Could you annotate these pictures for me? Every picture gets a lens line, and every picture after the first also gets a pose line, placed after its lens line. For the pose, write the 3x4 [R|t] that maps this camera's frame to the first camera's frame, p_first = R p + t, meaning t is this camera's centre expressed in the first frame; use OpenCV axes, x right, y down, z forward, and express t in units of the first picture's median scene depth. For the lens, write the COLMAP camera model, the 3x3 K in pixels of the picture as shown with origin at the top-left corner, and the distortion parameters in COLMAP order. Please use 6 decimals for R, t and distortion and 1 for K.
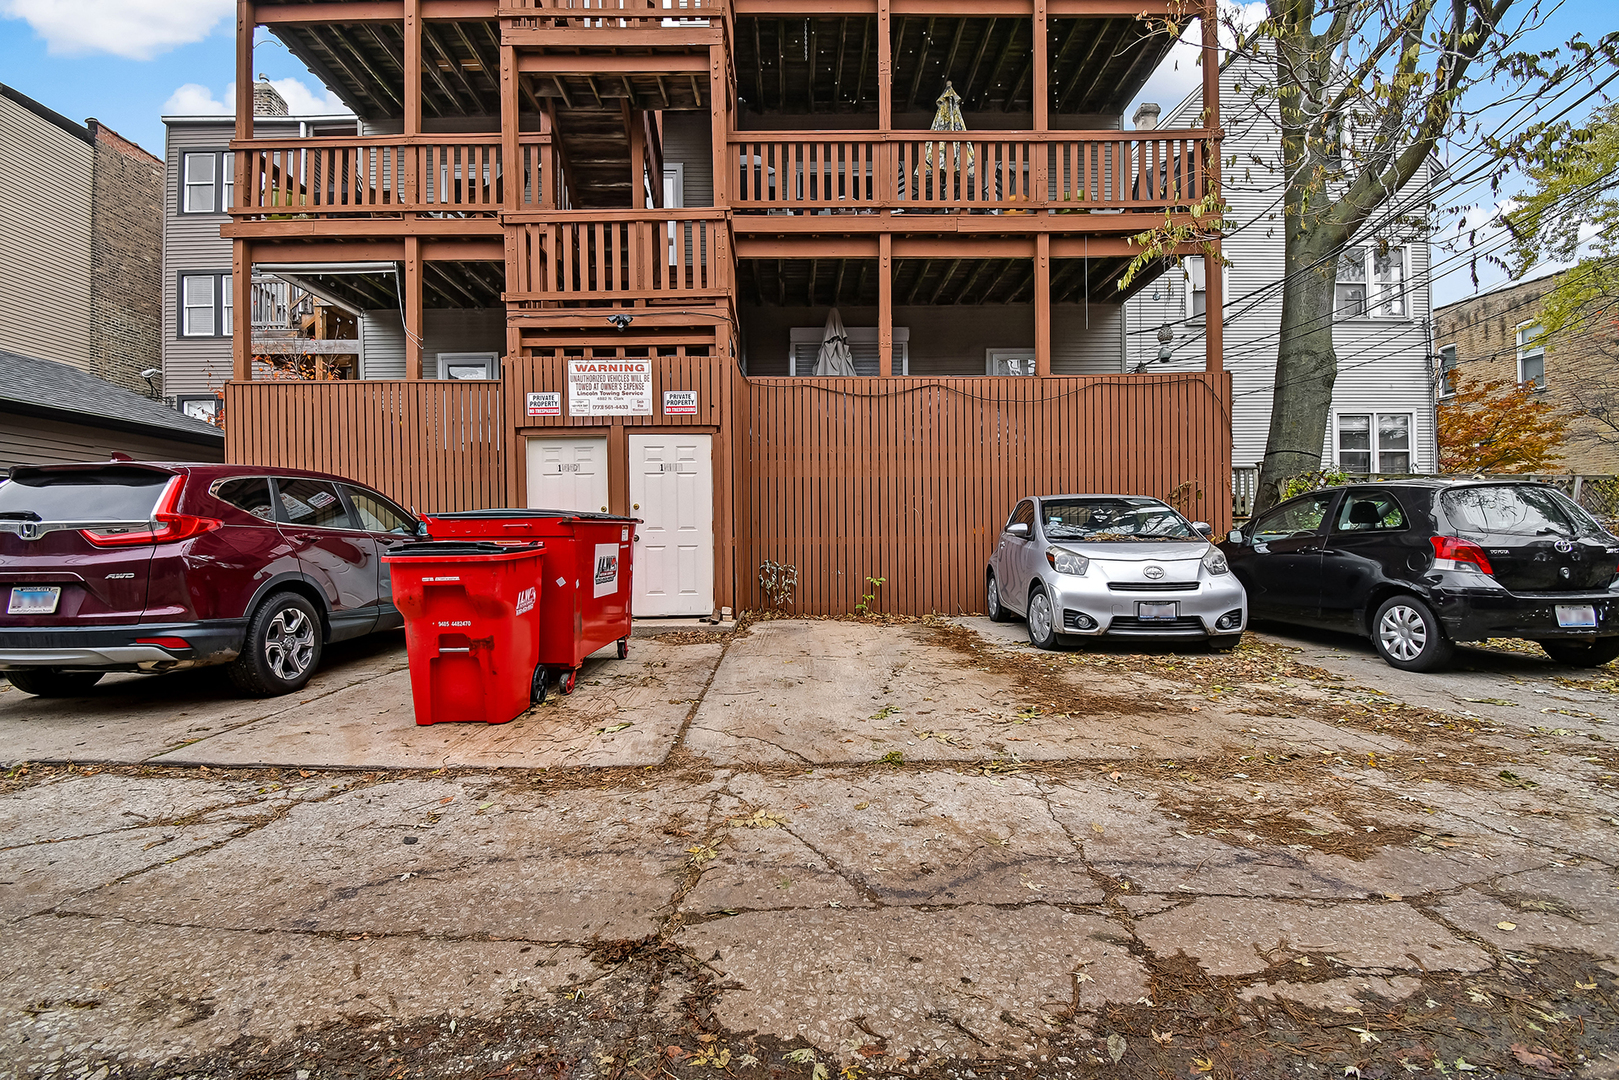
lens RADIAL K [[722.4, 0, 806.3], [0, 722.4, 544.8], [0, 0, 1]] dist [-0.000027, -0.000271]
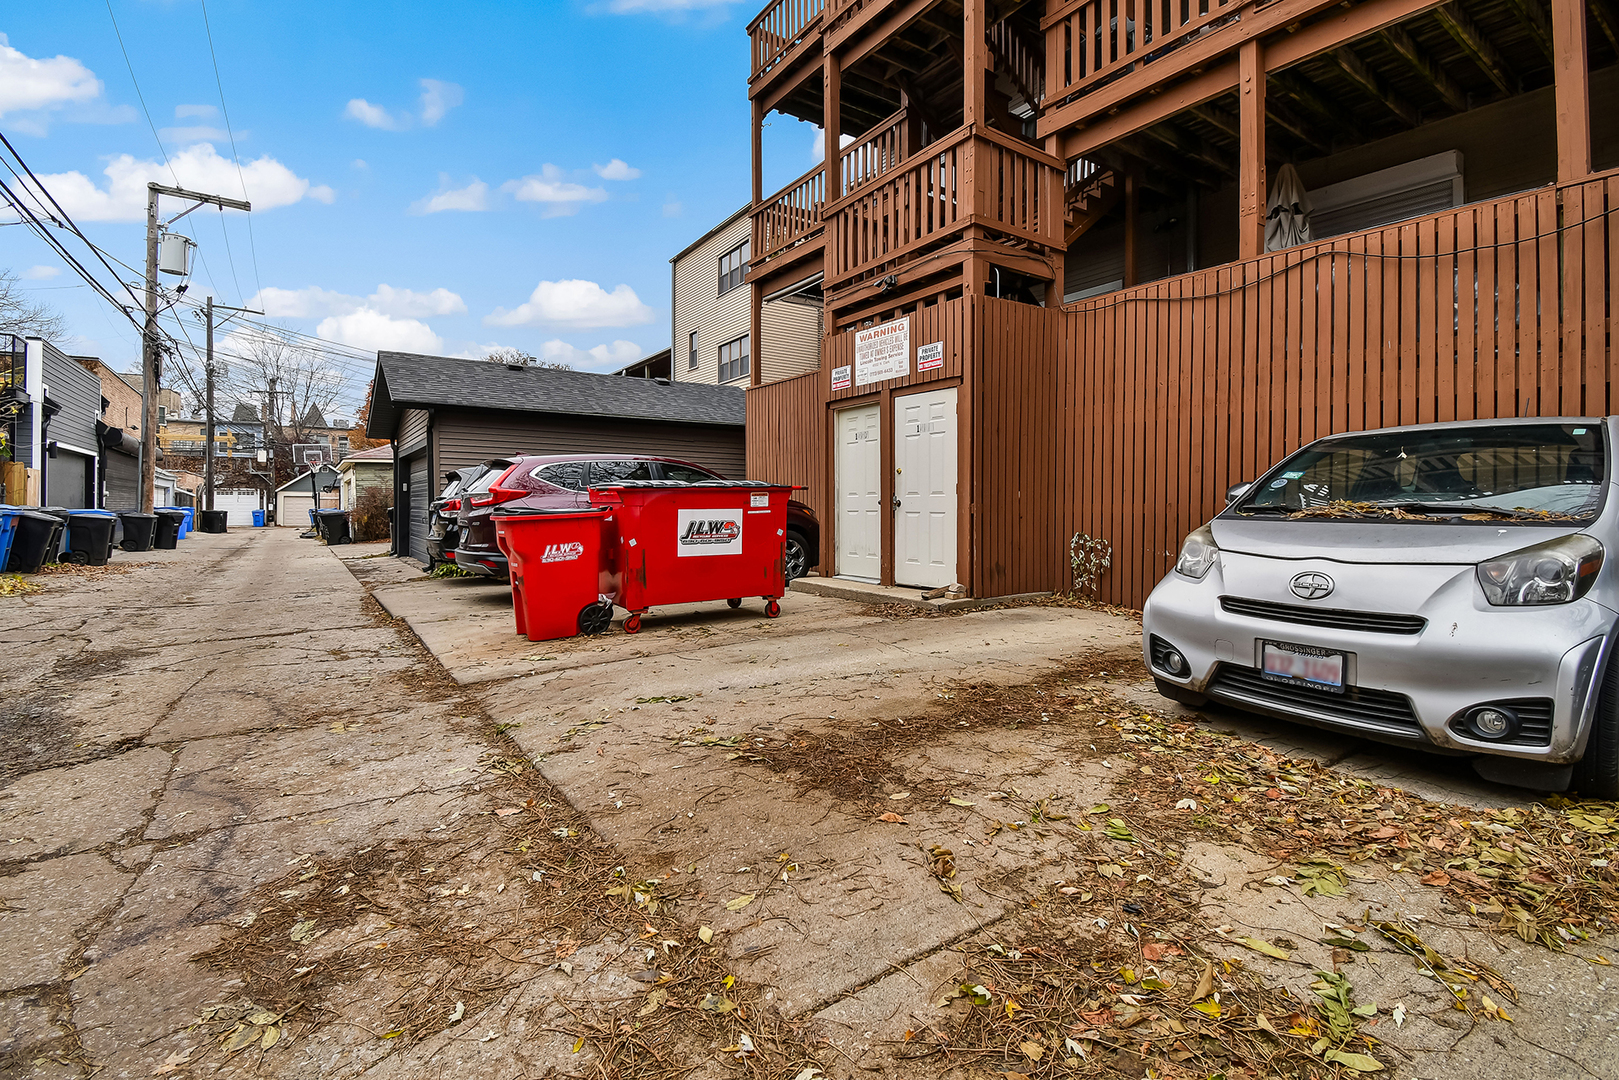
lens RADIAL K [[743.2, 0, 808.3], [0, 743.2, 527.0], [0, 0, 1]] dist [-0.000584, -0.012680]
pose [[0.559522, 0.034028, -0.828117, 0.530052], [-0.010733, 0.999371, 0.033813, -0.010053], [0.828746, -0.010031, 0.559535, 0.340457]]
